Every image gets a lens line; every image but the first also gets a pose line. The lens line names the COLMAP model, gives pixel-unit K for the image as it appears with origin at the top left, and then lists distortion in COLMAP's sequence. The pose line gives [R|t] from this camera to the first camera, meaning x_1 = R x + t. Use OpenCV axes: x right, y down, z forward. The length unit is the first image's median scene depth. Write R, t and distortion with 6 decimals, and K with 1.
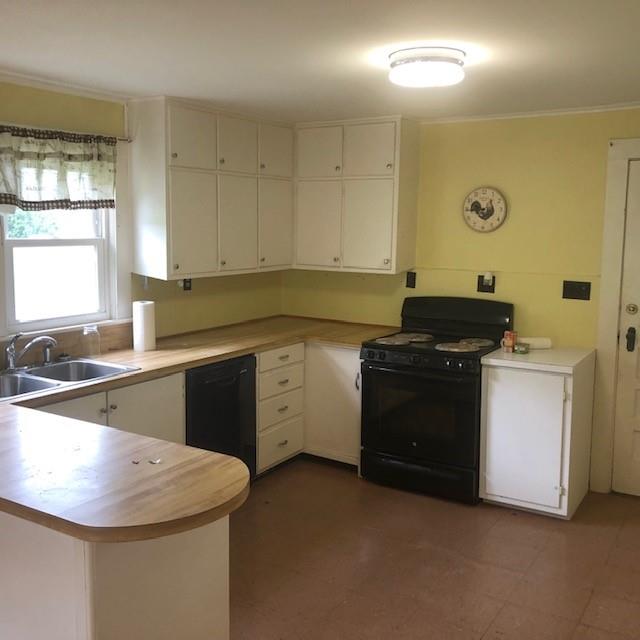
lens RADIAL K [[697.0, 0, 318.8], [0, 697.0, 304.2], [0, 0, 1]] dist [0.122296, -0.410726]
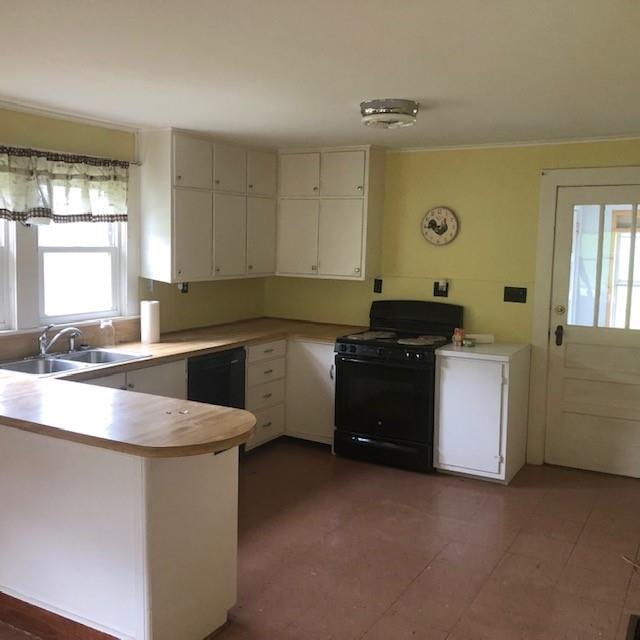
lens RADIAL K [[697.0, 0, 318.8], [0, 697.0, 304.2], [0, 0, 1]] dist [0.122296, -0.410726]
pose [[0.999089, 0.007792, 0.041953, -0.017609], [-0.006940, 0.999767, -0.020427, 0.023404], [-0.042103, 0.020117, 0.998911, -0.182021]]
